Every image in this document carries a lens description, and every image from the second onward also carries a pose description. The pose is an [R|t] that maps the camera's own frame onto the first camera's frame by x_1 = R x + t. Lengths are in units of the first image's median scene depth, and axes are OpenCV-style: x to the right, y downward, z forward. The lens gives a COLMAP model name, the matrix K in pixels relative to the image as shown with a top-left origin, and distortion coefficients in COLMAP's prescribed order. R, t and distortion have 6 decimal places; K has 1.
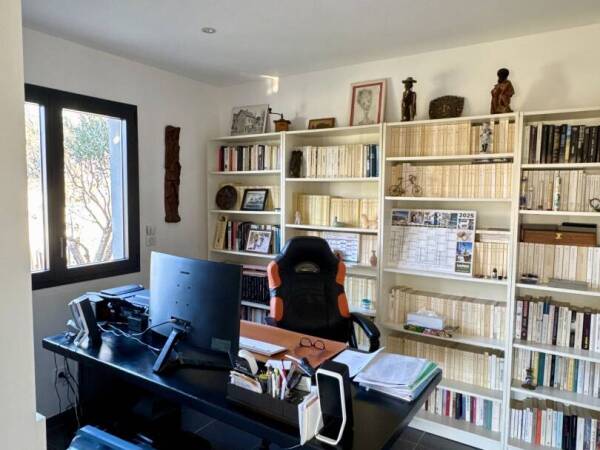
lens RADIAL K [[425.7, 0, 304.6], [0, 425.7, 226.3], [0, 0, 1]] dist [0.013837, -0.003563]
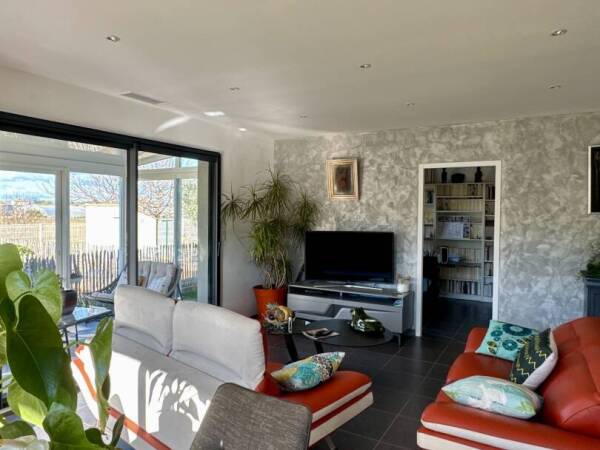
lens RADIAL K [[425.7, 0, 295.5], [0, 425.7, 224.2], [0, 0, 1]] dist [0.013837, -0.003563]
pose [[0.999905, 0.007389, 0.011625, -0.762550], [-0.006559, 0.997534, -0.069880, 0.217813], [-0.012113, 0.069797, 0.997488, -1.741463]]
